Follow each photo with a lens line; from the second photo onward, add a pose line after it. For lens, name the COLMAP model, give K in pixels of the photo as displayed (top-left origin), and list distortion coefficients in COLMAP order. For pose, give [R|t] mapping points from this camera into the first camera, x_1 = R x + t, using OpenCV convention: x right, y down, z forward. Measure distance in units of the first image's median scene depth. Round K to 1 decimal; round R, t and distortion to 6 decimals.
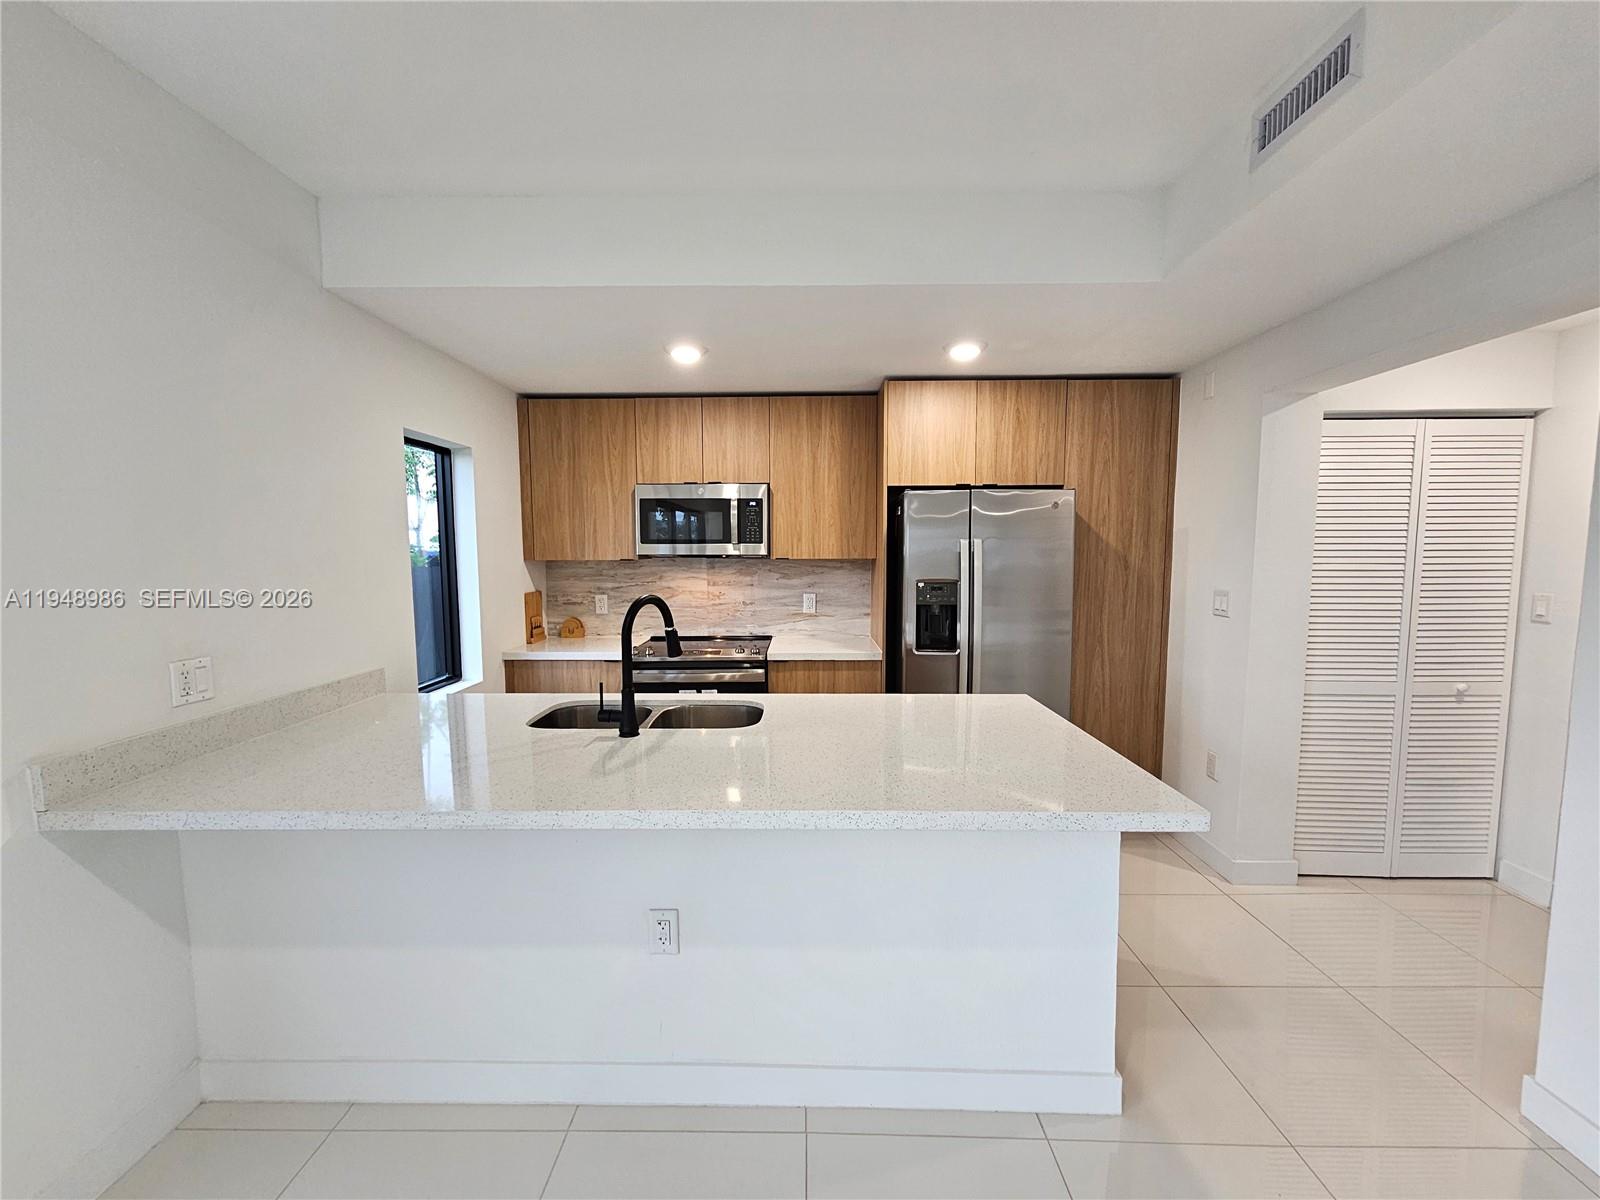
lens RADIAL K [[665.1, 0, 800.7], [0, 665.1, 608.0], [0, 0, 1]] dist [0.020734, -0.011373]
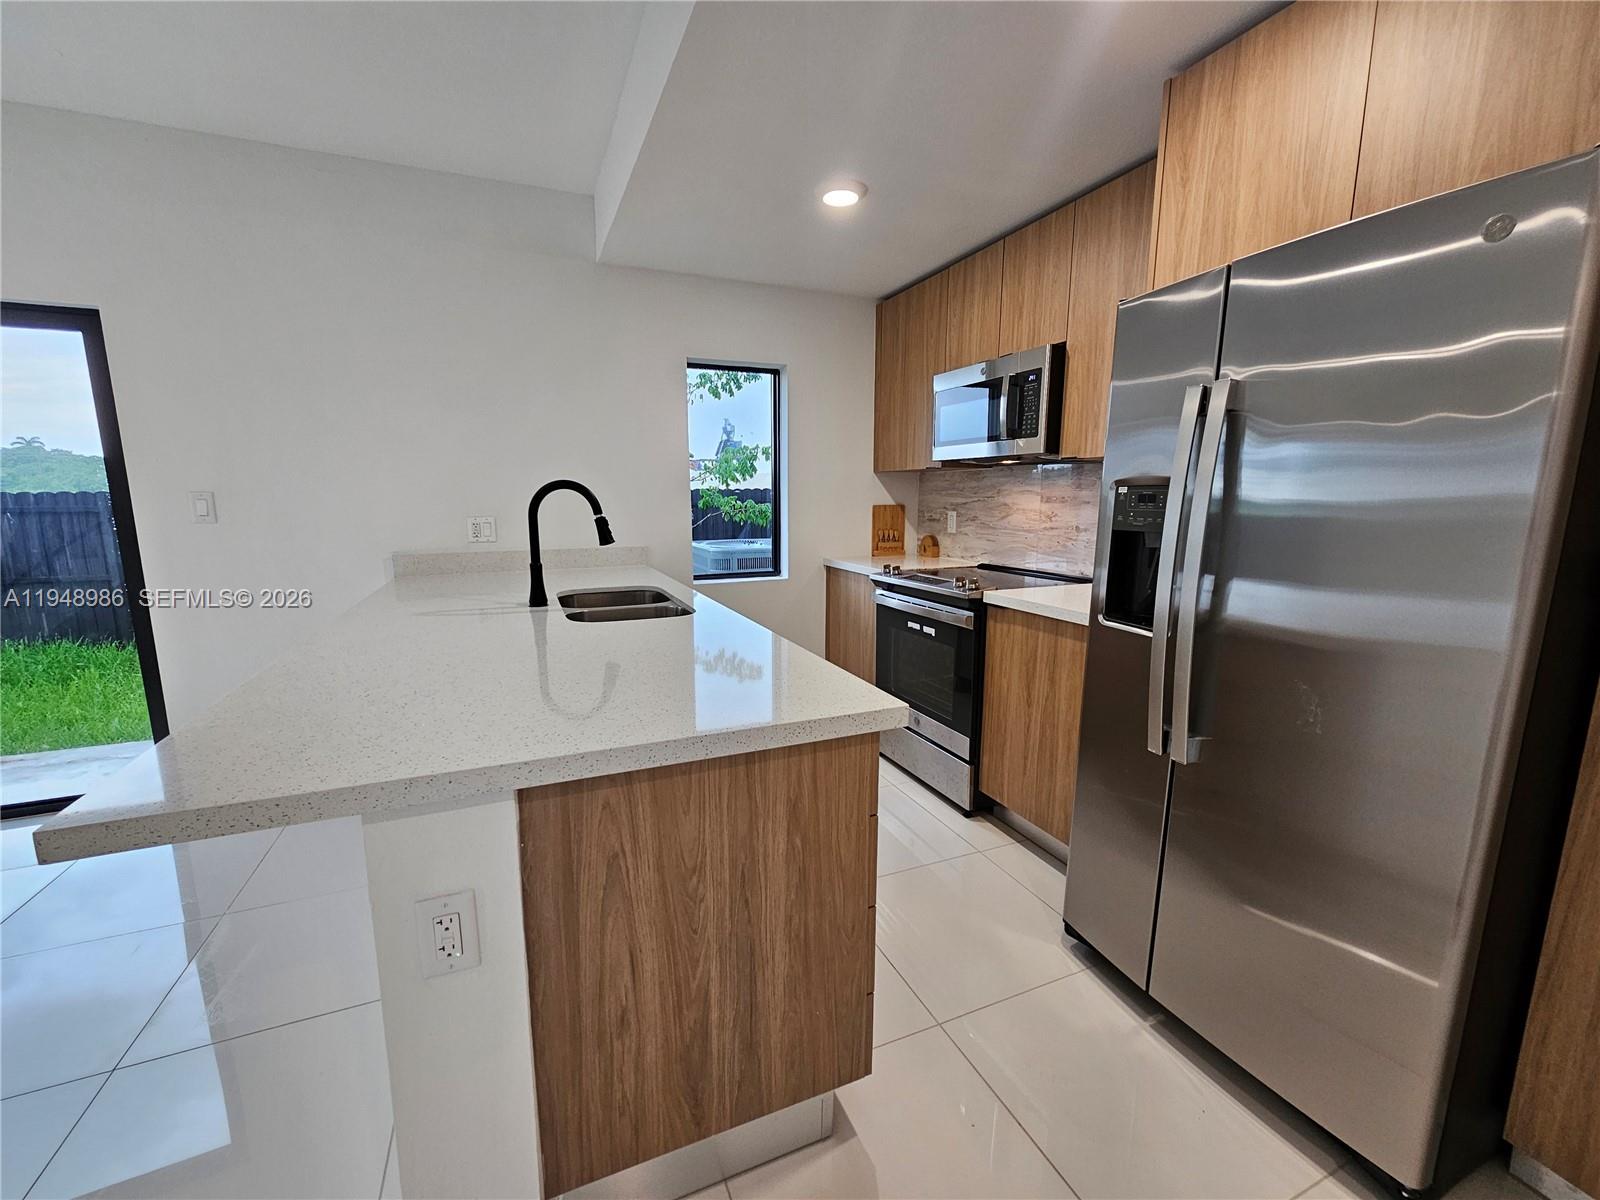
lens RADIAL K [[665.1, 0, 800.7], [0, 665.1, 608.0], [0, 0, 1]] dist [0.020734, -0.011373]
pose [[0.411728, 0.157282, -0.897632, 0.480358], [-0.081844, 0.987395, 0.135469, 0.004007], [0.907624, 0.017689, 0.419411, 0.492297]]
